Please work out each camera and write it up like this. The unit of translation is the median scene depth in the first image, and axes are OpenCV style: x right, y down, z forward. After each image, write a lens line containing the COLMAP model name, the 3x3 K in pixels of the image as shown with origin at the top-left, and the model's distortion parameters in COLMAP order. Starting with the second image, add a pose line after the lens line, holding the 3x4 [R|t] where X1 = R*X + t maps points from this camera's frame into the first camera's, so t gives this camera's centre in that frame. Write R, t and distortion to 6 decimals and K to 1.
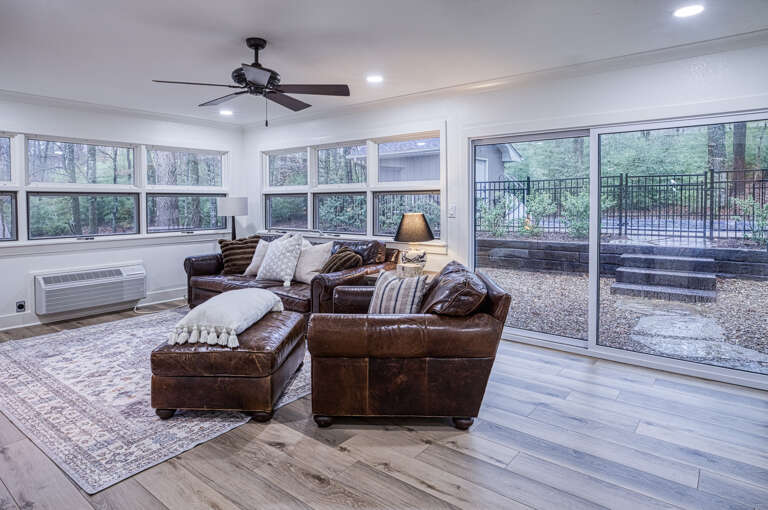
lens RADIAL K [[444.3, 0, 386.4], [0, 444.3, 213.7], [0, 0, 1]] dist [-0.004434, 0.000069]
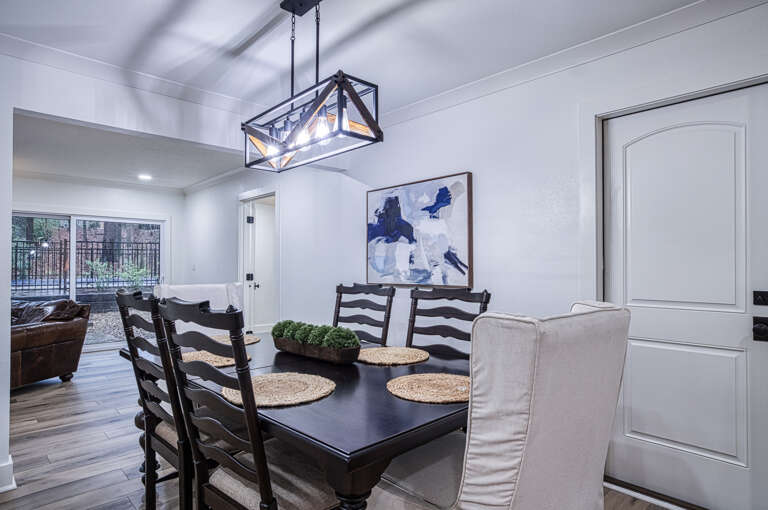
lens RADIAL K [[438.8, 0, 388.6], [0, 438.8, 255.0], [0, 0, 1]] dist [-0.023662, 0.016048]
pose [[0.138631, 0.028315, 0.989939, -0.687016], [0.025707, 0.999151, -0.032178, 0.026759], [-0.990010, 0.029909, 0.137785, -0.275967]]
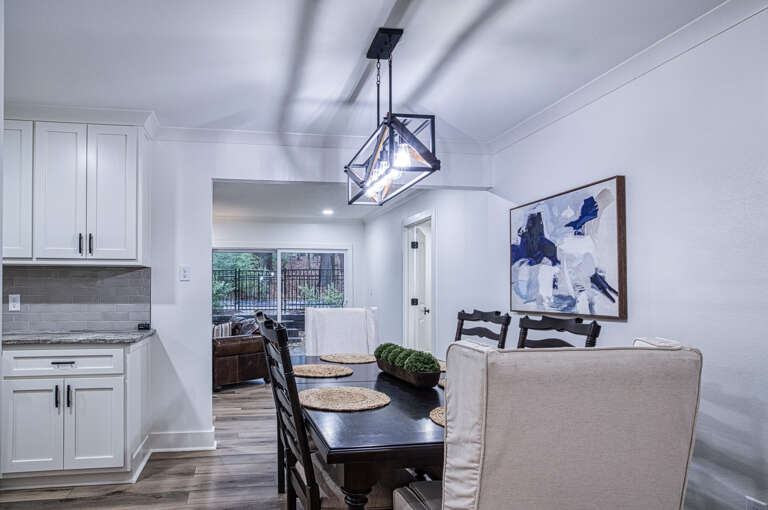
lens RADIAL K [[465.5, 0, 311.4], [0, 465.5, 280.8], [0, 0, 1]] dist [-0.020124, 0.000559]
pose [[0.686137, 0.016490, 0.727285, -0.685931], [0.018555, 0.999021, -0.040157, 0.027401], [-0.727235, 0.041048, 0.685160, -0.395708]]
